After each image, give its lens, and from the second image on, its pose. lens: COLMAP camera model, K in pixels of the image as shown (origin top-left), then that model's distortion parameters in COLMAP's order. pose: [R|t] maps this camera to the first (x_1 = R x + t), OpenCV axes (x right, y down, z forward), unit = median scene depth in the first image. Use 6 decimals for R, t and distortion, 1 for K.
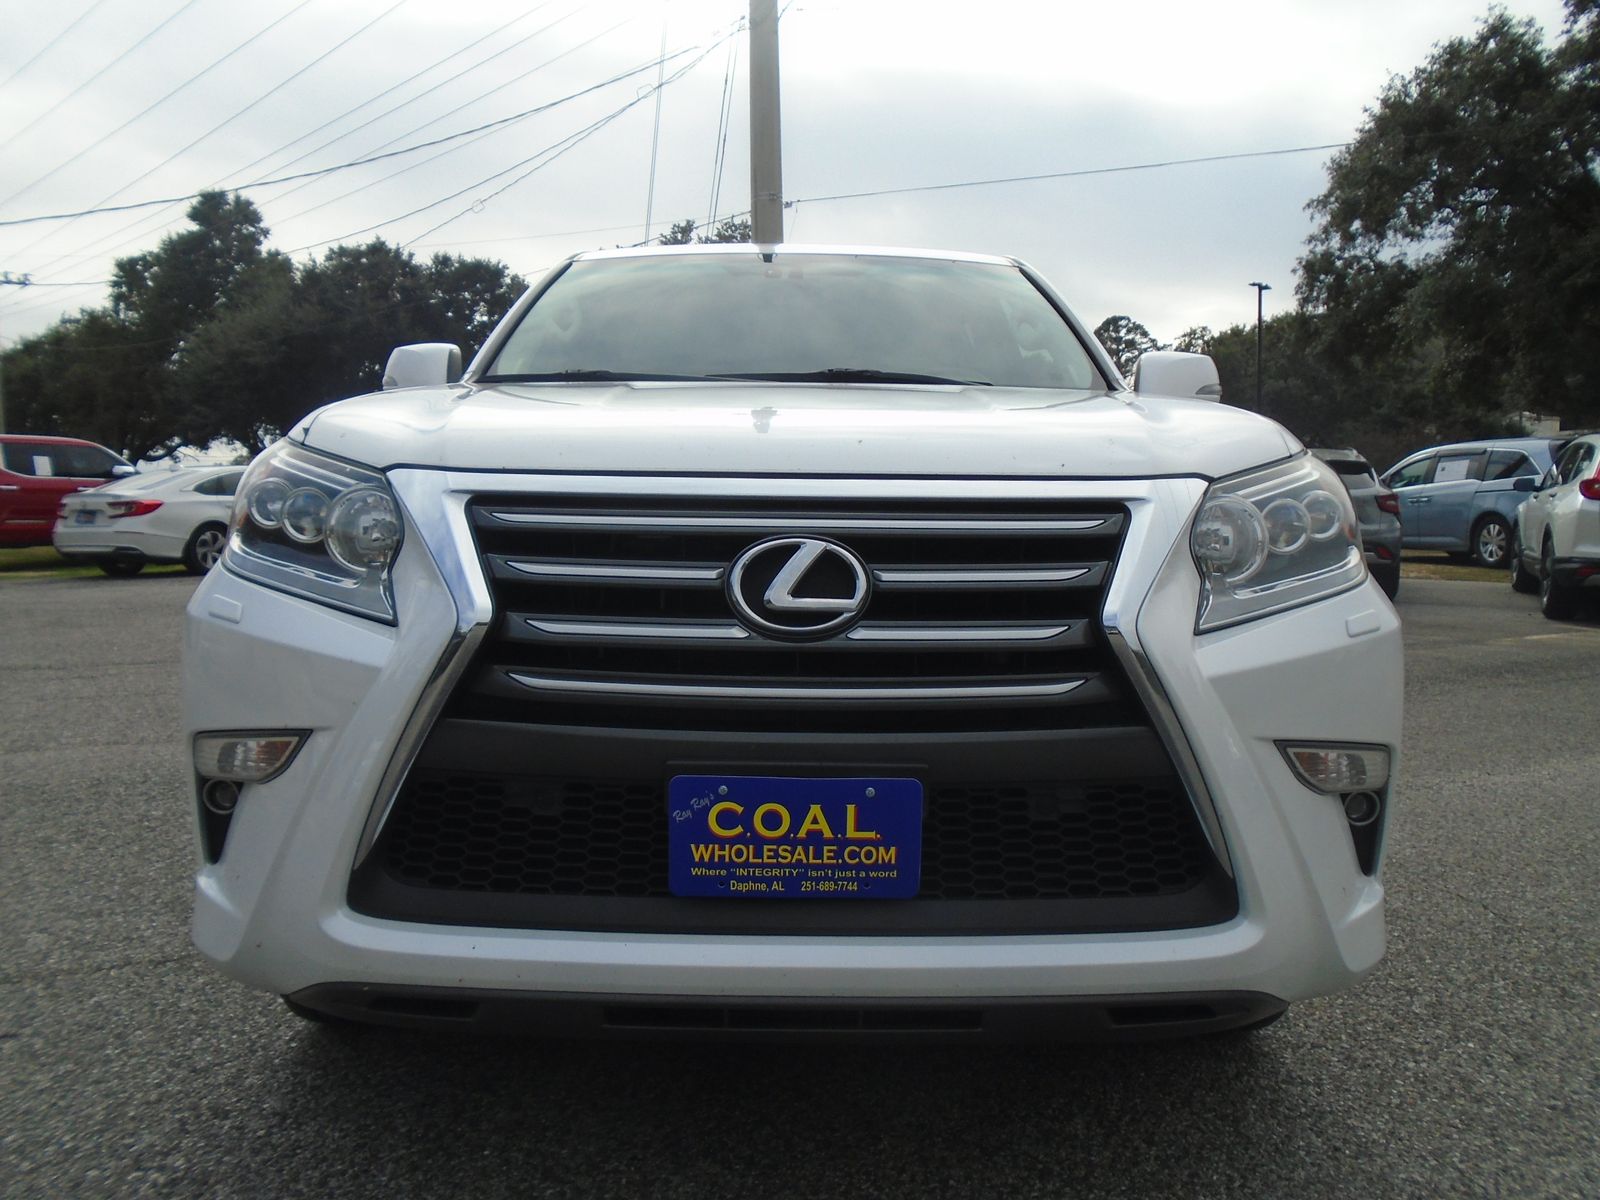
lens RADIAL K [[1256.0, 0, 793.2], [0, 1256.0, 536.0], [0, 0, 1]] dist [-0.011839, 0.008423]
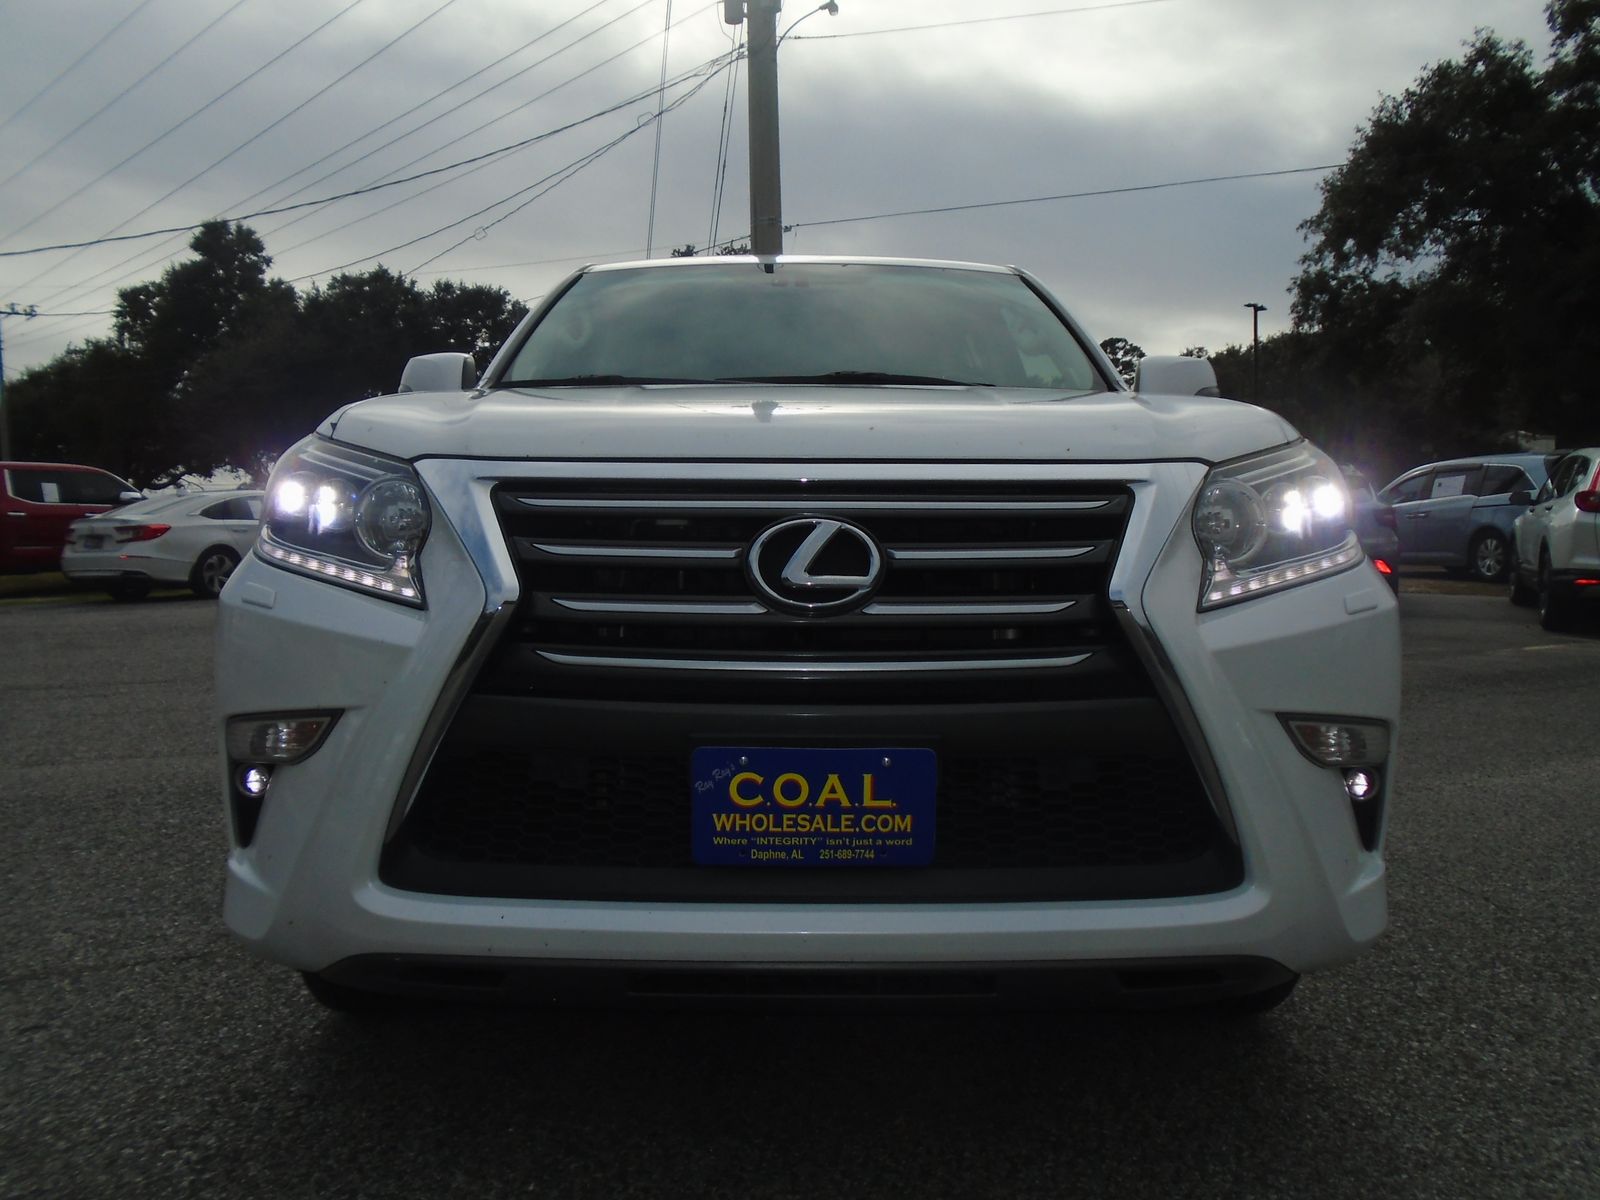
lens RADIAL K [[1244.8, 0, 794.2], [0, 1244.8, 535.6], [0, 0, 1]] dist [-0.003557, -0.002502]
pose [[0.999970, -0.007660, -0.000819, -0.008784], [0.007645, 0.999837, -0.016354, 0.024555], [0.000944, 0.016347, 0.999866, -0.021148]]
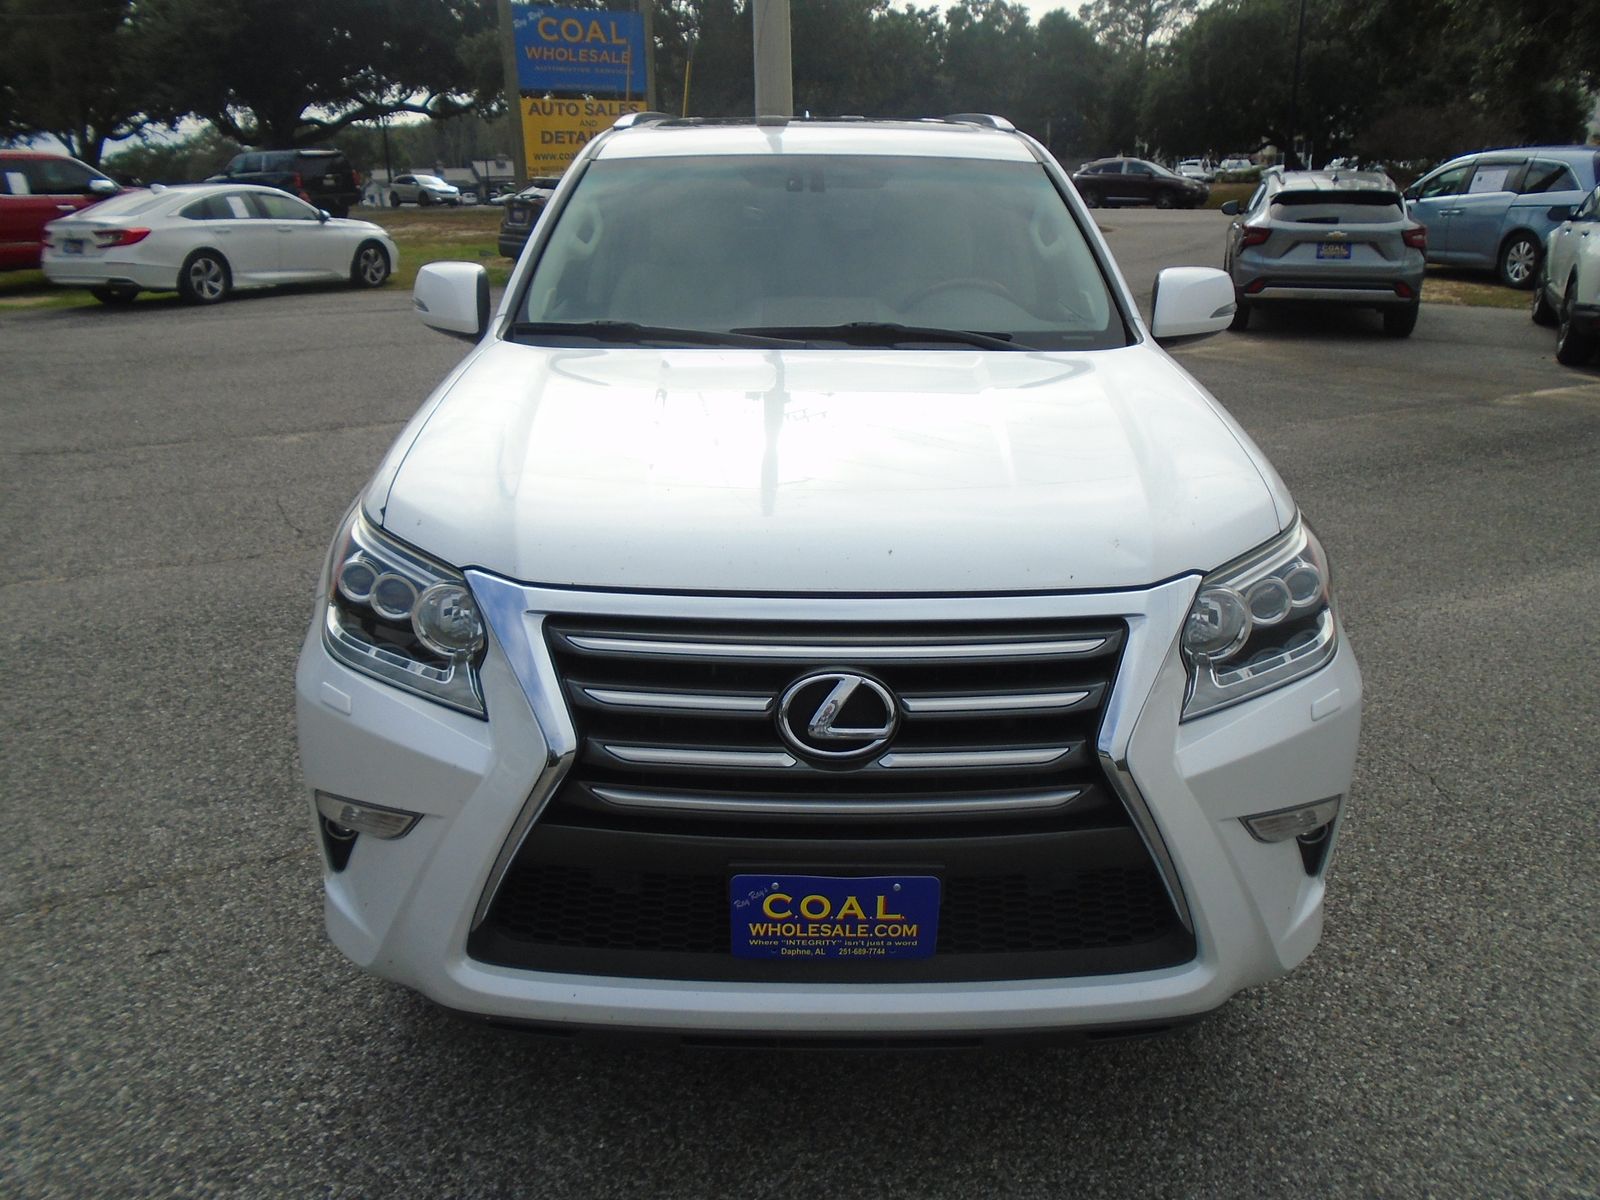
lens RADIAL K [[1245.0, 0, 797.7], [0, 1245.0, 590.5], [0, 0, 1]] dist [-0.001572, -0.001905]
pose [[0.999985, -0.004139, -0.003606, -0.020955], [0.004927, 0.966455, 0.256789, -0.277713], [0.002422, -0.256803, 0.966461, -0.063400]]
